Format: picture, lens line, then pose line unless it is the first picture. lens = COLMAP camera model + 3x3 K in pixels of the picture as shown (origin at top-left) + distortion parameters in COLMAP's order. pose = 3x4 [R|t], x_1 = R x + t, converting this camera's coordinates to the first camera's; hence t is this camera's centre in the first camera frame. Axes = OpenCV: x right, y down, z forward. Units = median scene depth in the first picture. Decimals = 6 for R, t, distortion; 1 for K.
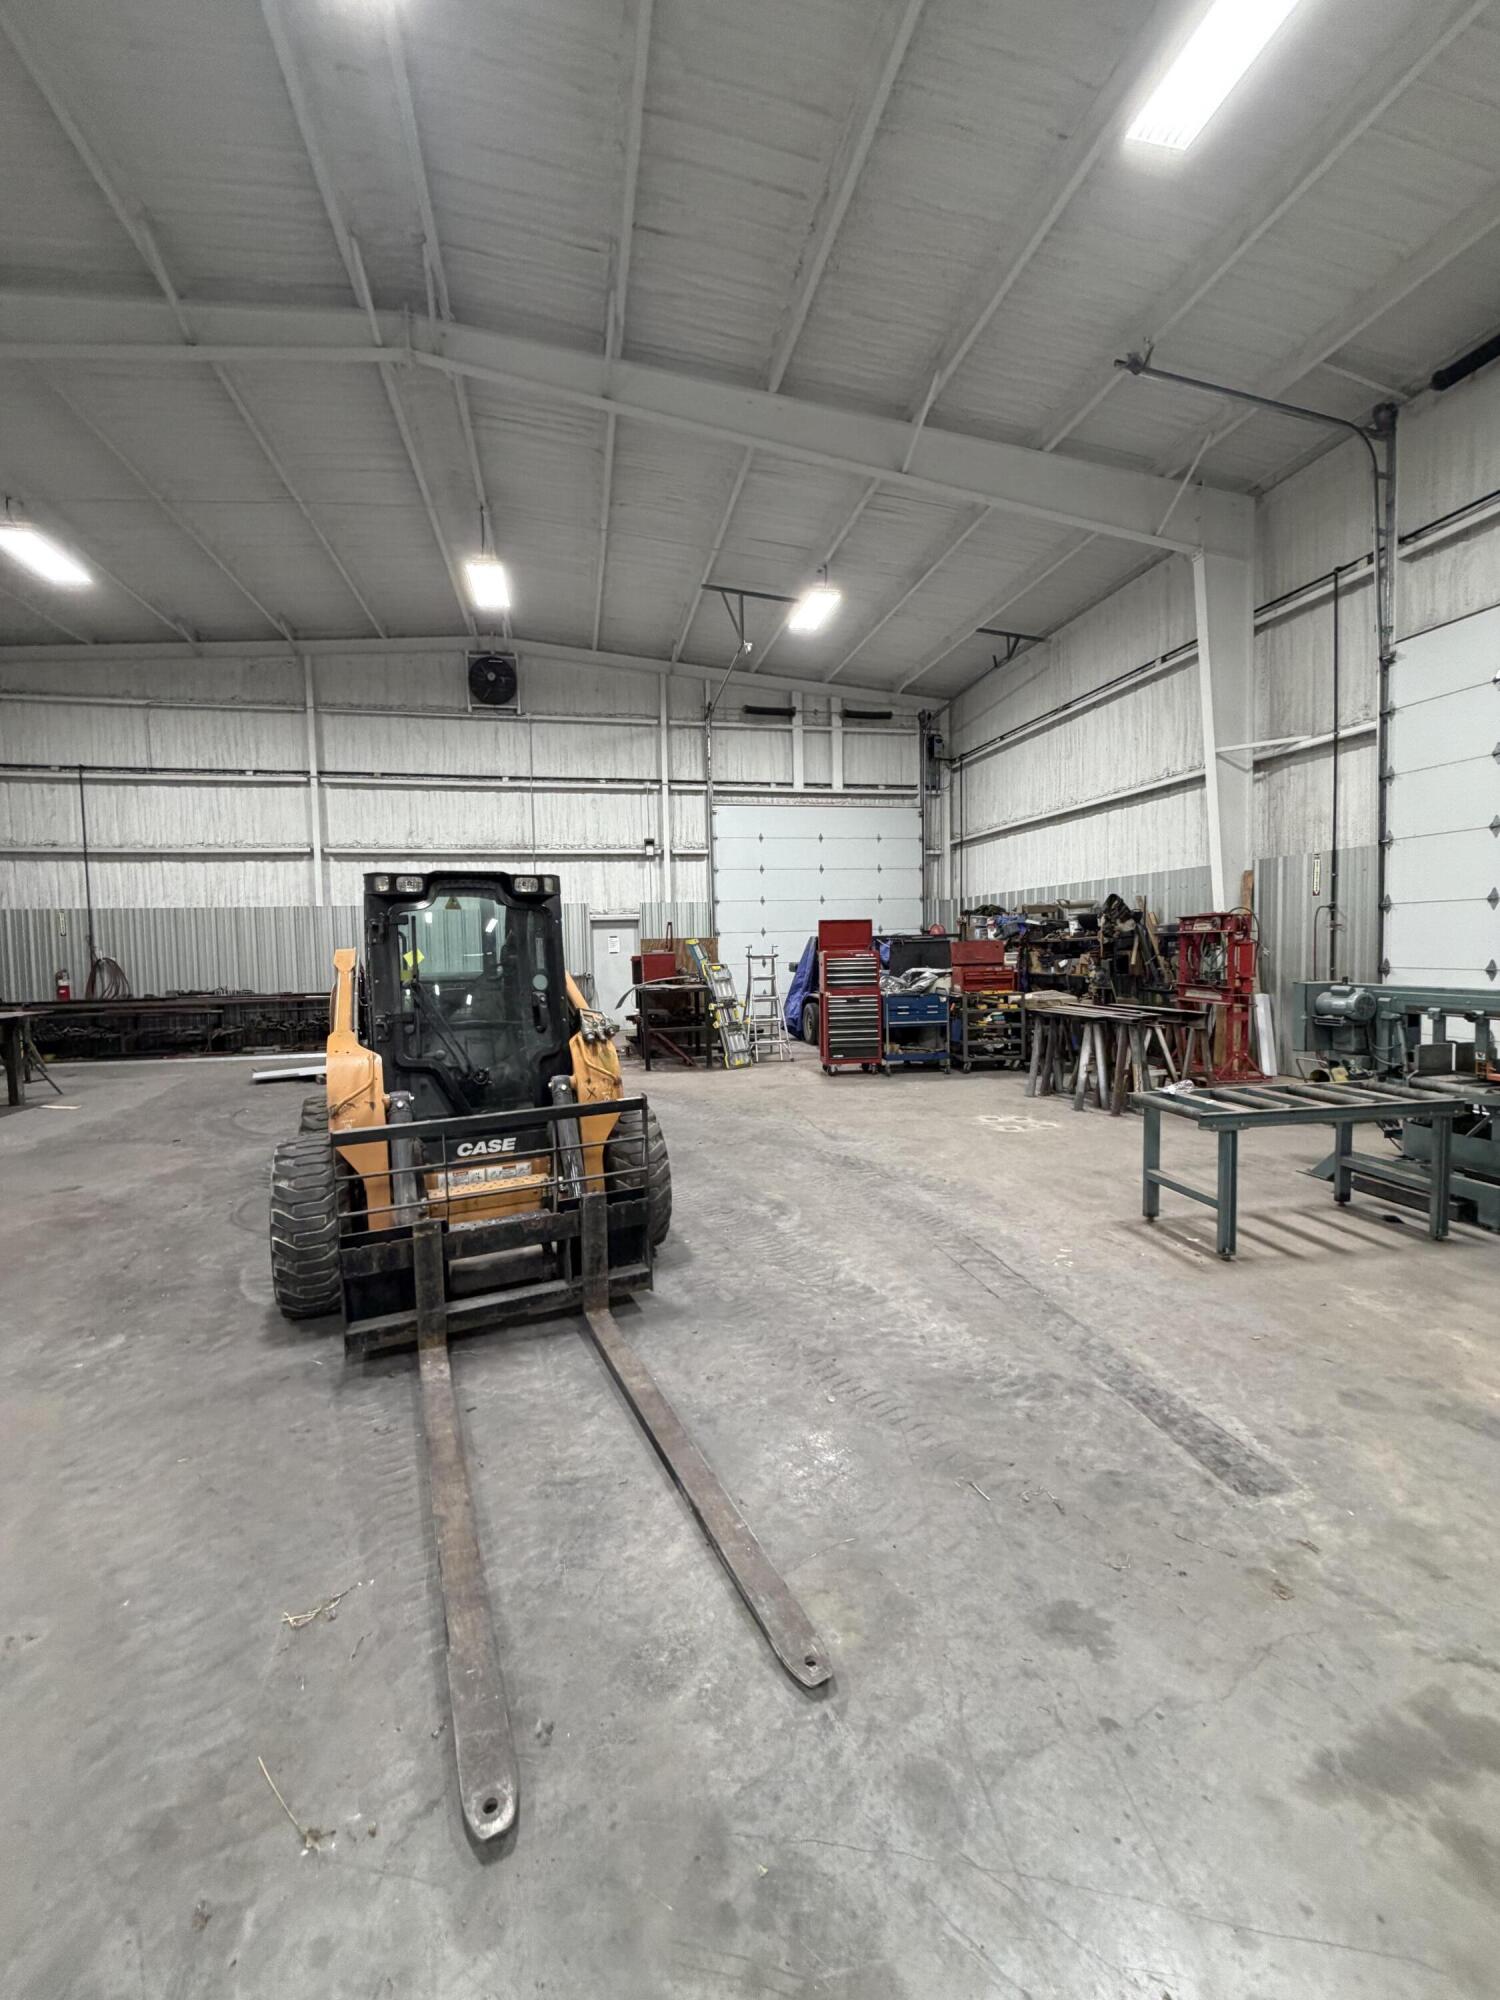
lens RADIAL K [[798.2, 0, 750.2], [0, 798.2, 991.7], [0, 0, 1]] dist [-0.000831, 0.000213]
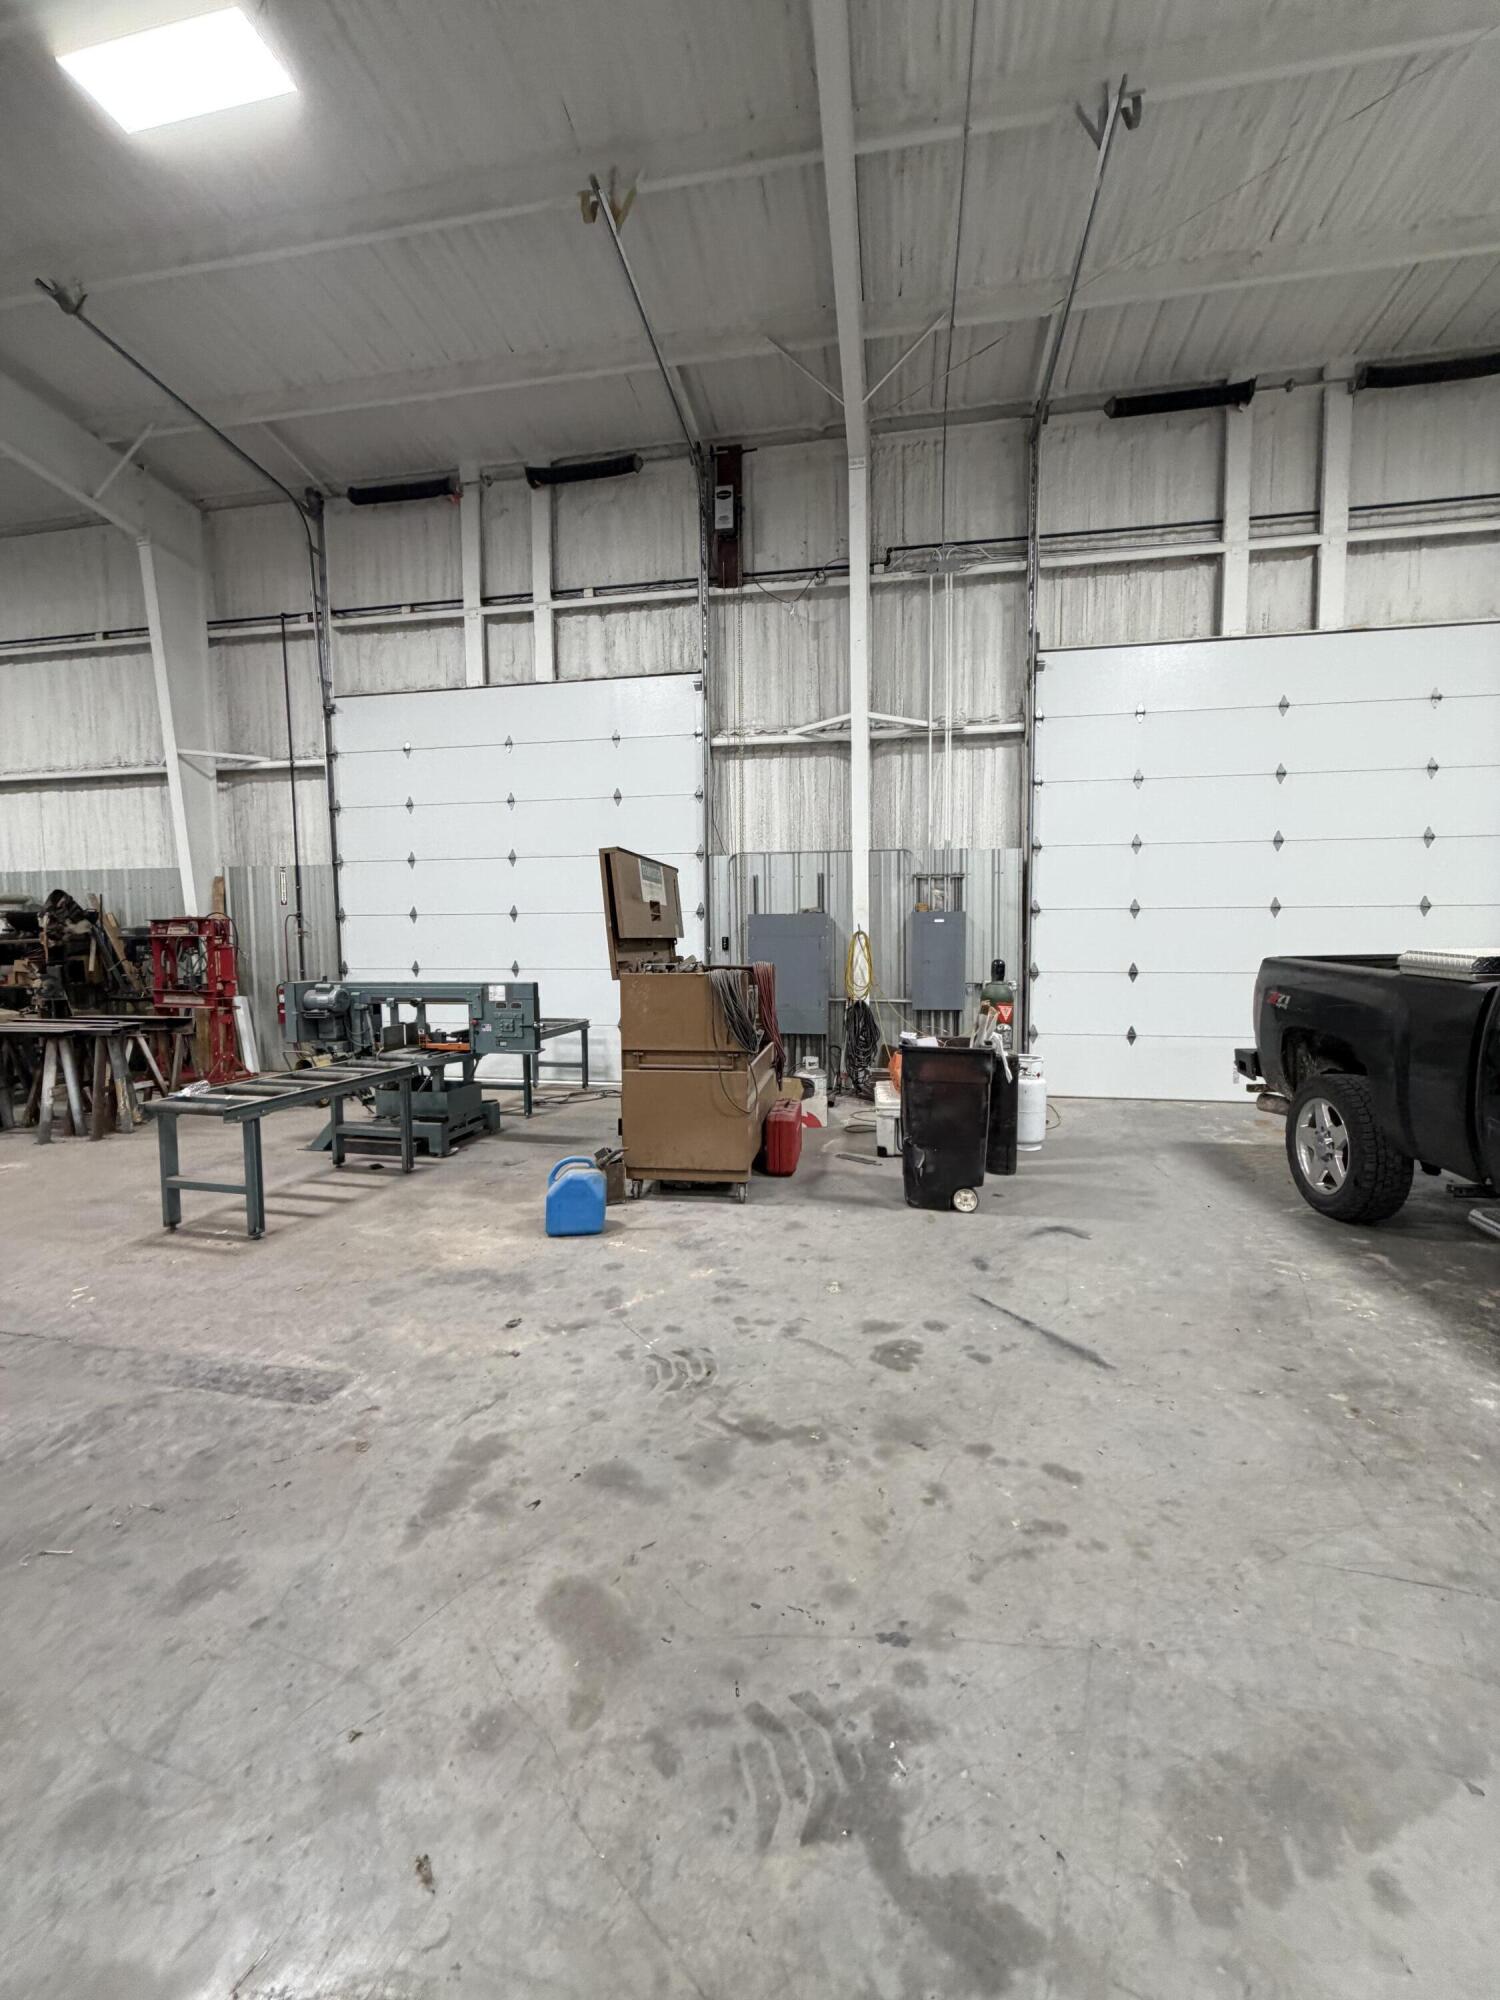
lens RADIAL K [[798.2, 0, 750.2], [0, 798.2, 991.7], [0, 0, 1]] dist [-0.000831, 0.000213]
pose [[0.395454, -0.045127, 0.917376, -0.060202], [0.051340, 0.998317, 0.026977, 0.003181], [-0.917050, 0.036429, 0.397105, -0.029478]]
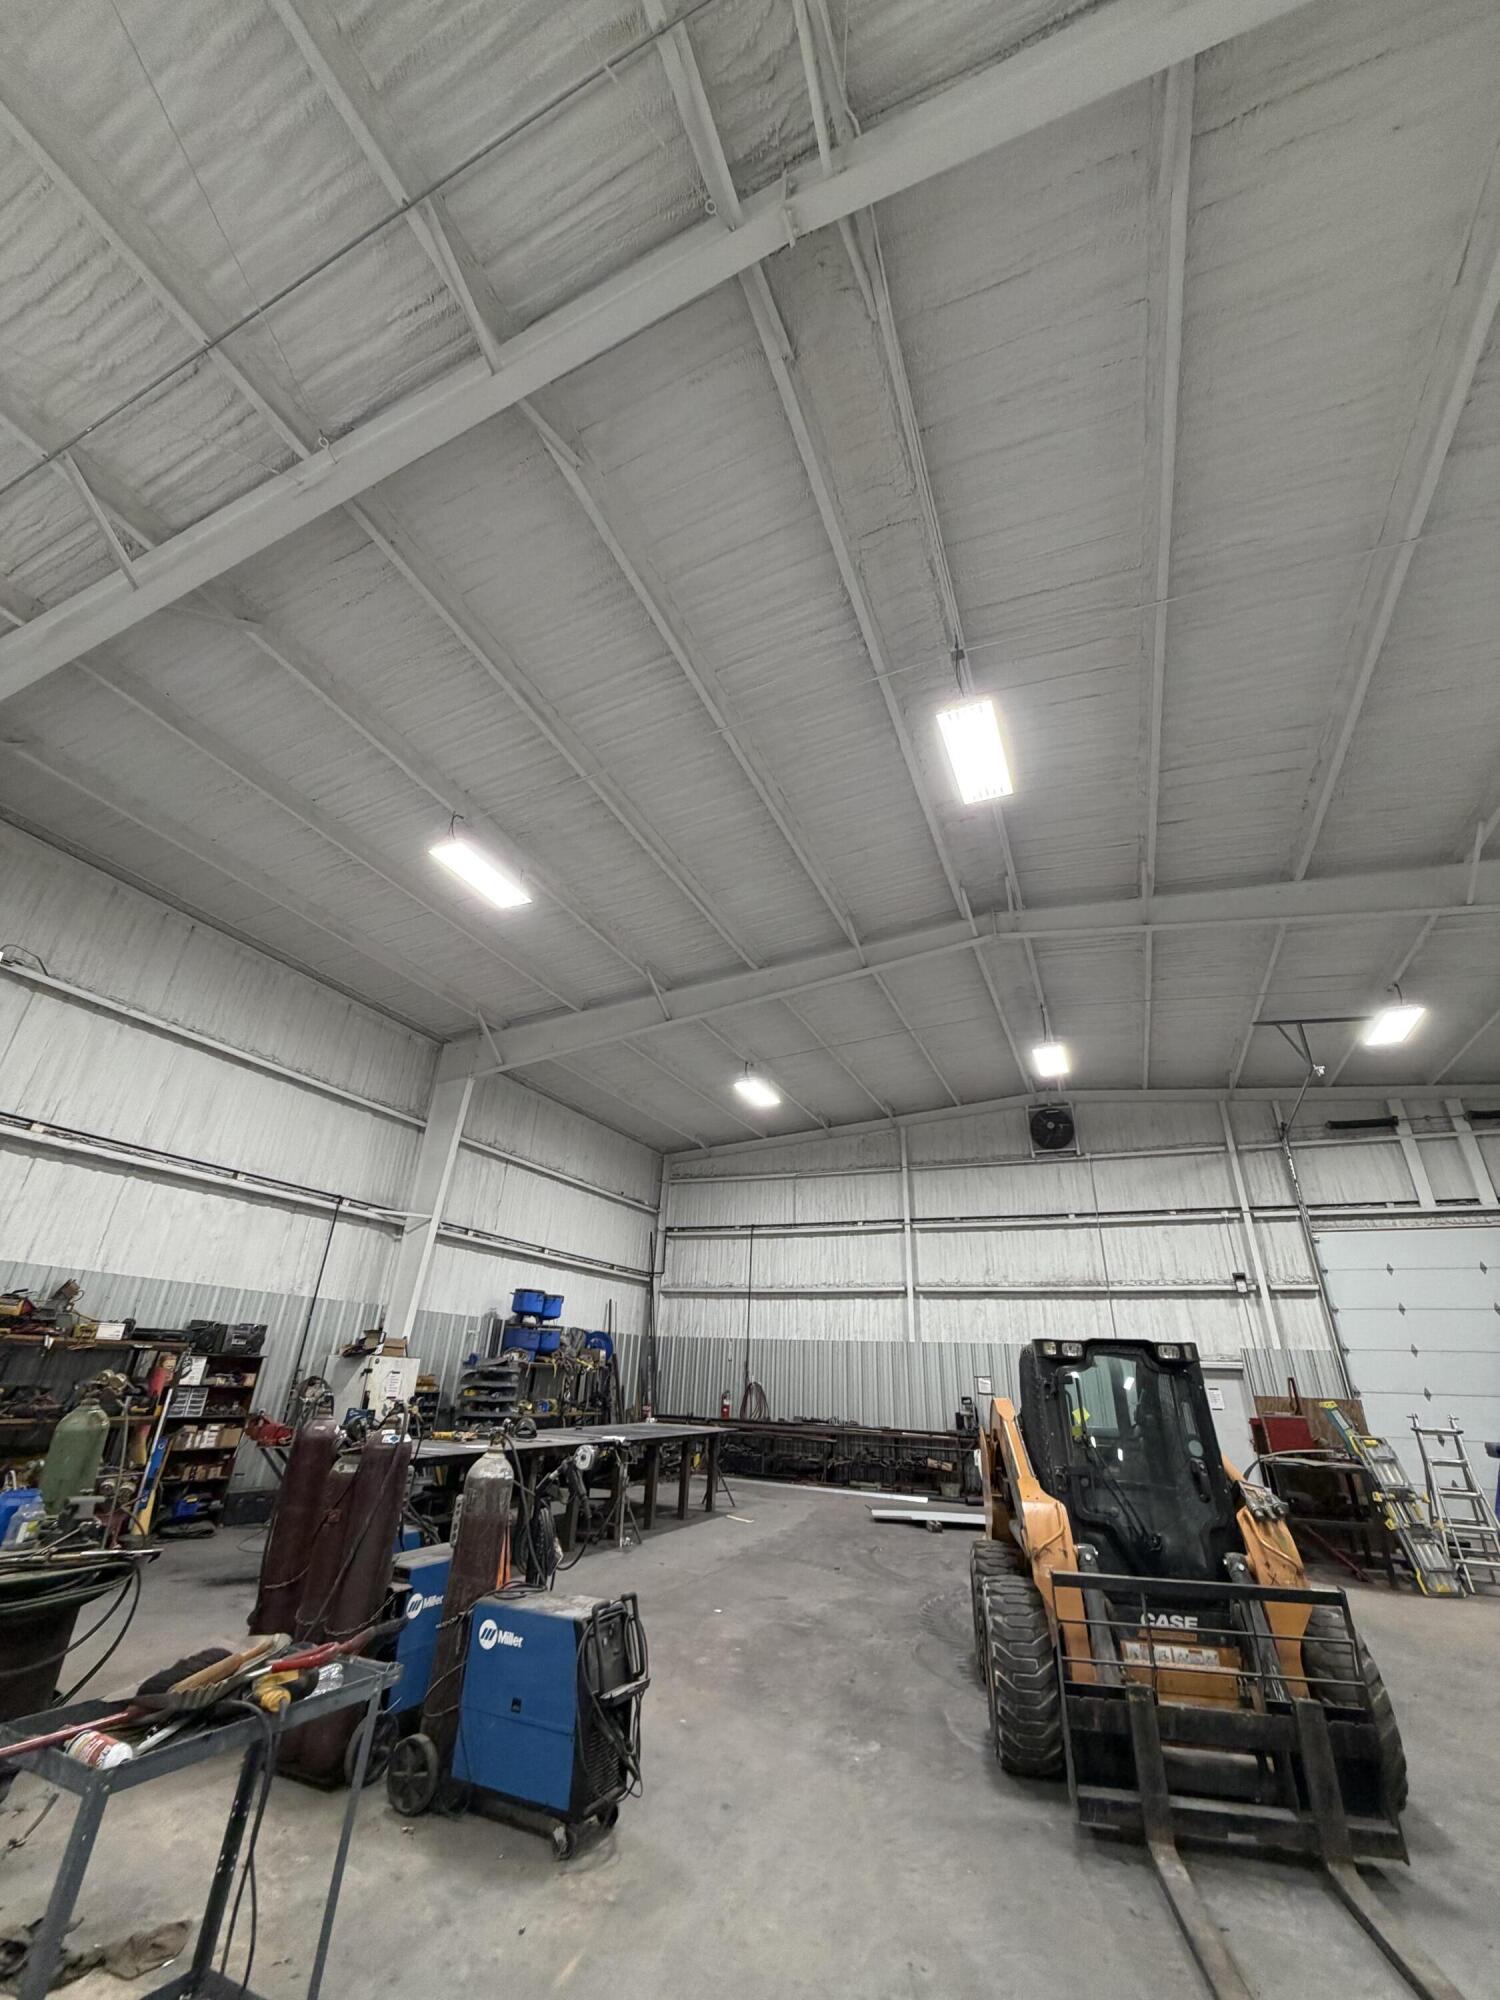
lens RADIAL K [[798.2, 0, 750.2], [0, 798.2, 991.7], [0, 0, 1]] dist [-0.000831, 0.000213]
pose [[0.806880, -0.209997, -0.552129, -0.009571], [-0.088713, 0.881000, -0.464726, -0.000348], [0.584016, 0.423959, 0.692231, -0.201157]]
